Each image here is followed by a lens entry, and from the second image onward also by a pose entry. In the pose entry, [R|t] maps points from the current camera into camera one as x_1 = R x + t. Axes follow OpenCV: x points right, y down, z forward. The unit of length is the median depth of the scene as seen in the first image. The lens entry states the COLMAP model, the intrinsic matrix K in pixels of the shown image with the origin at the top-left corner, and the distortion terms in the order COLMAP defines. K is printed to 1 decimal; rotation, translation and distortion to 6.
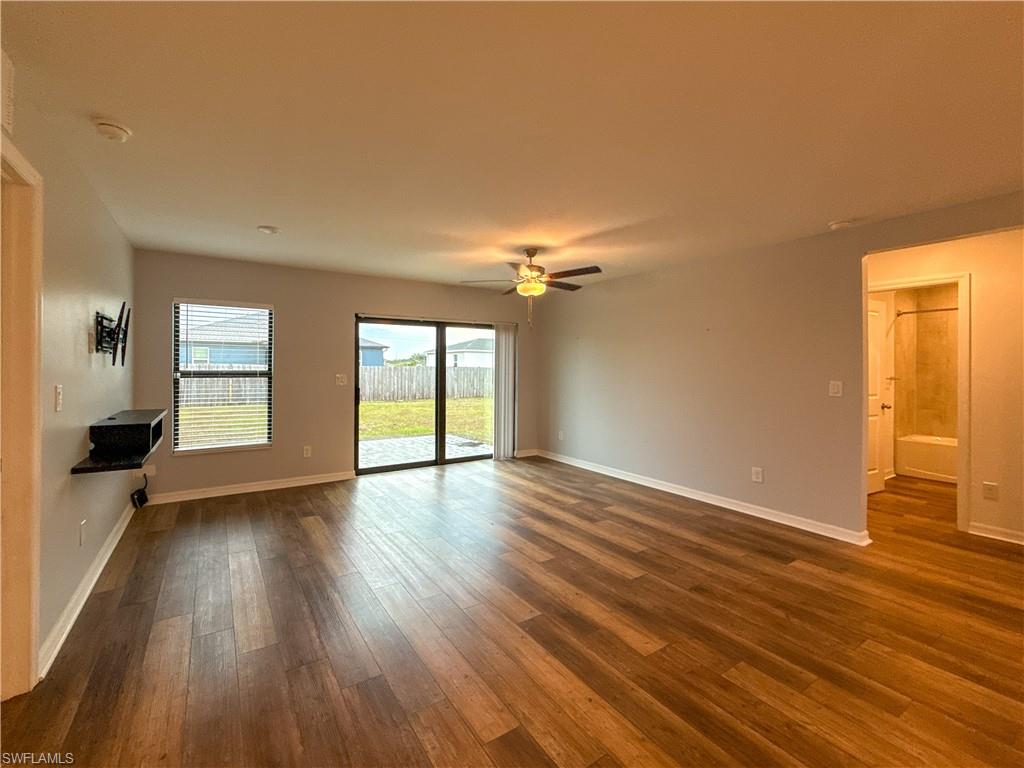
lens RADIAL K [[438.2, 0, 470.4], [0, 438.2, 370.5], [0, 0, 1]] dist [0.000719, 0.000084]
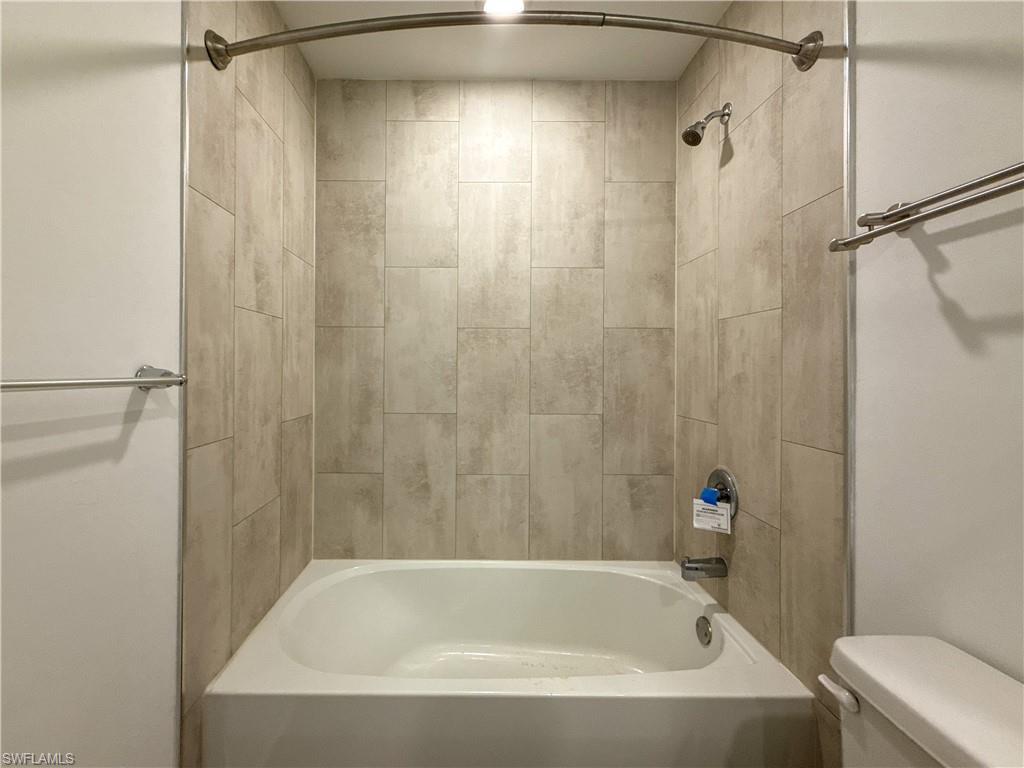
lens RADIAL K [[438.2, 0, 470.4], [0, 438.2, 370.5], [0, 0, 1]] dist [0.000719, 0.000084]
pose [[0.506900, 0.000259, 0.862005, 0.829686], [0.003379, 0.999992, -0.002287, 0.015525], [-0.861998, 0.004072, 0.506895, 0.772325]]
